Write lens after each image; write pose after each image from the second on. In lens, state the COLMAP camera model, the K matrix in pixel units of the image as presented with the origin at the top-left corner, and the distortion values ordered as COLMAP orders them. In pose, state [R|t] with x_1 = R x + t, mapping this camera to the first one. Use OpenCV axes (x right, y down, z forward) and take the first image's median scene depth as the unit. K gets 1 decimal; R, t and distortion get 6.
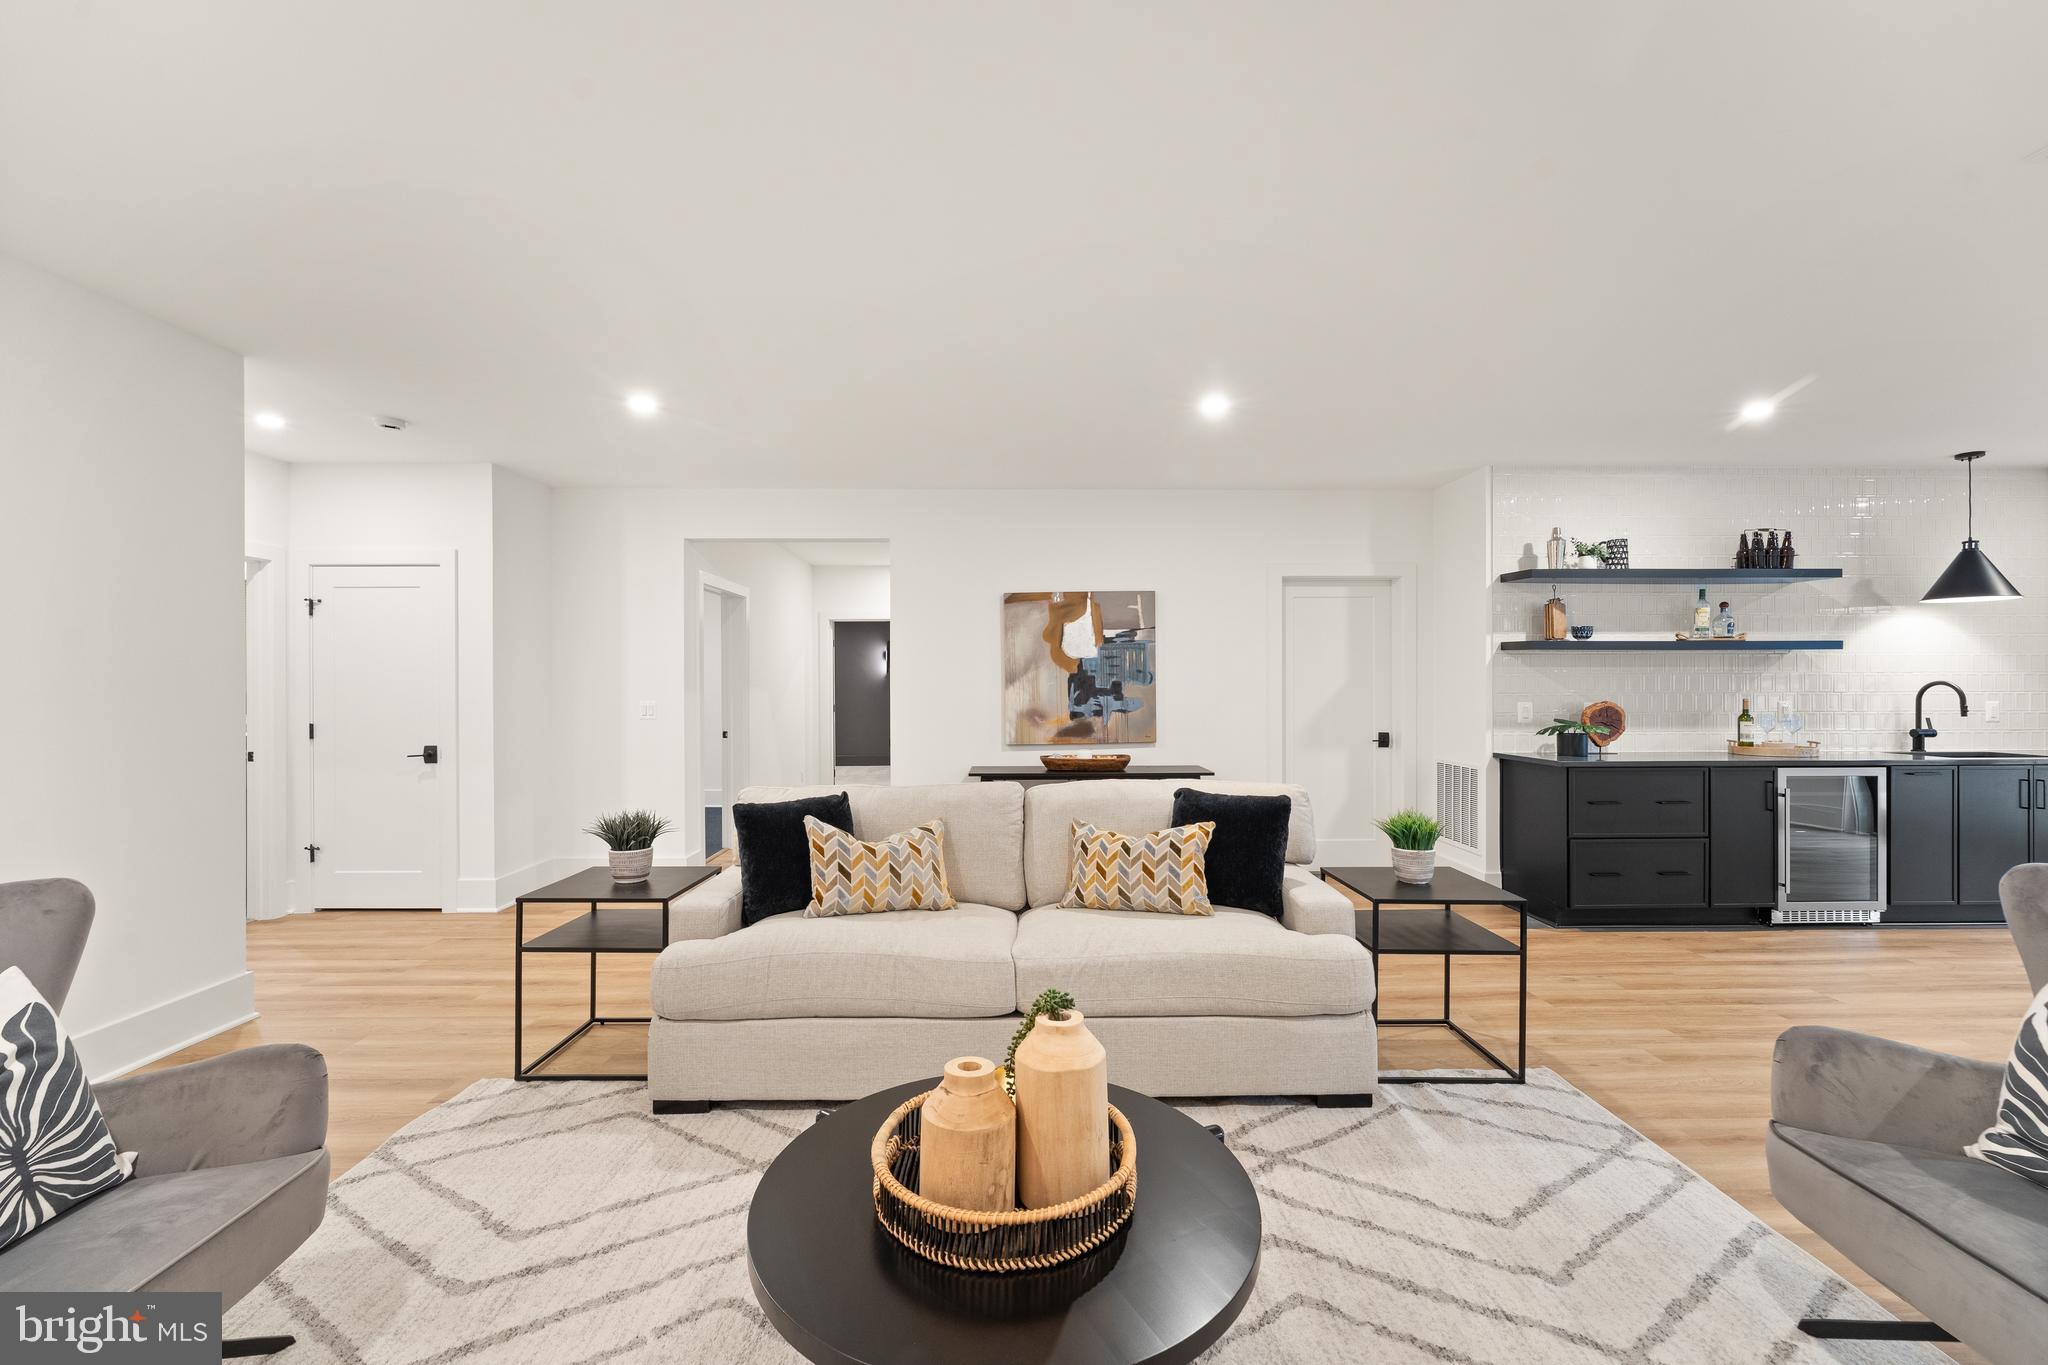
lens RADIAL K [[833.8, 0, 1028.6], [0, 833.8, 687.7], [0, 0, 1]] dist [-0.006277, -0.000329]
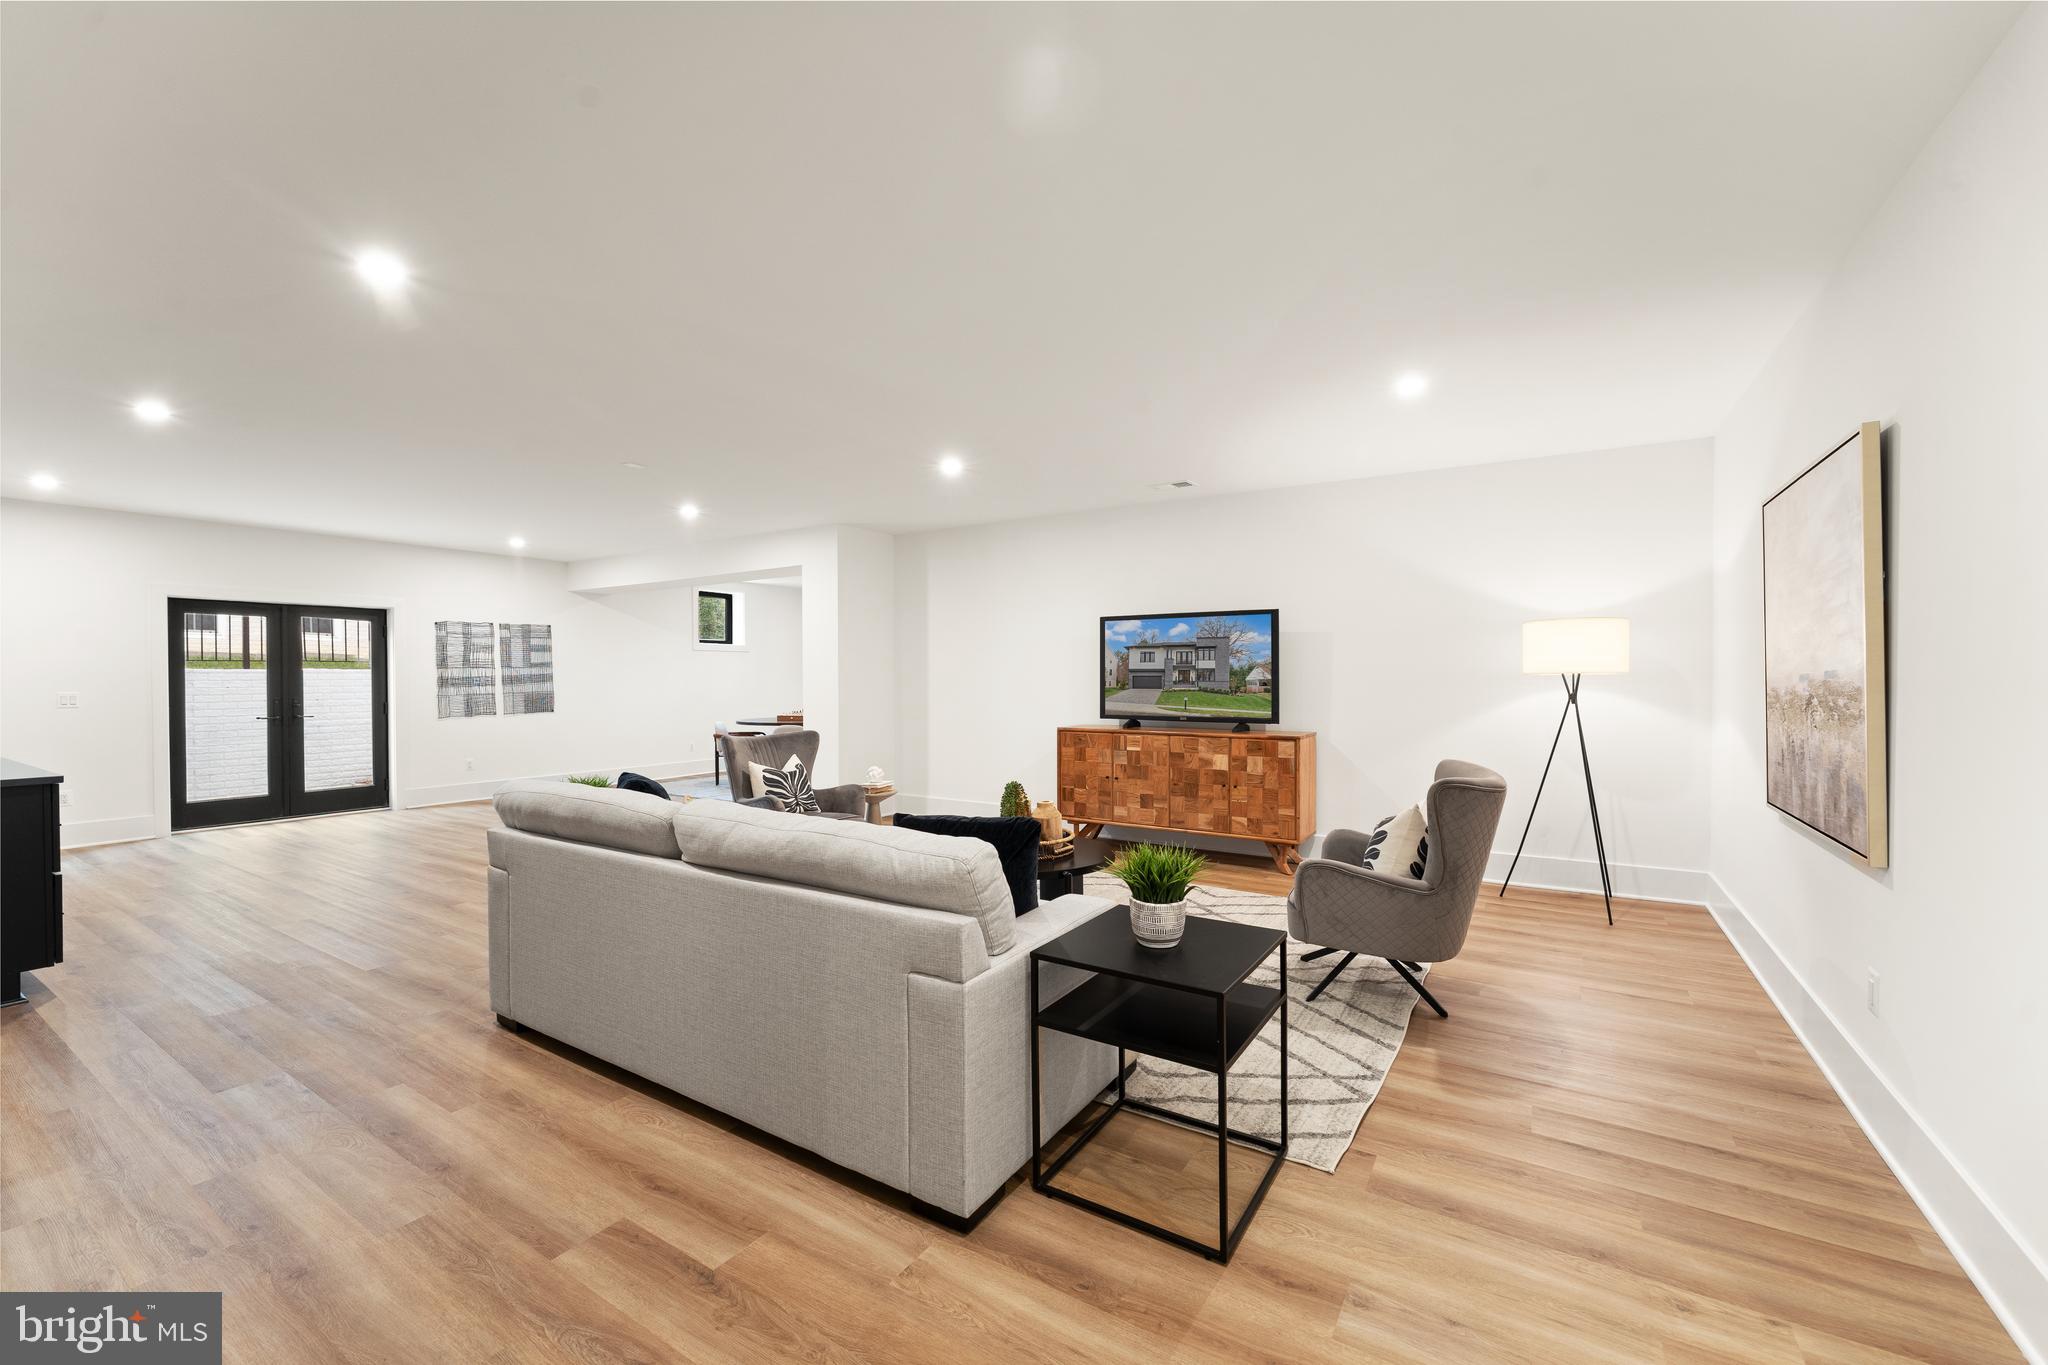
lens RADIAL K [[819.0, 0, 1024.0], [0, 819.0, 682.5], [0, 0, 1]] dist [-0.001213, -0.000242]
pose [[-0.834098, -0.001148, 0.551615, -0.475205], [0.003466, 0.999967, 0.007323, -0.001803], [-0.551605, 0.008020, -0.834067, 1.013504]]
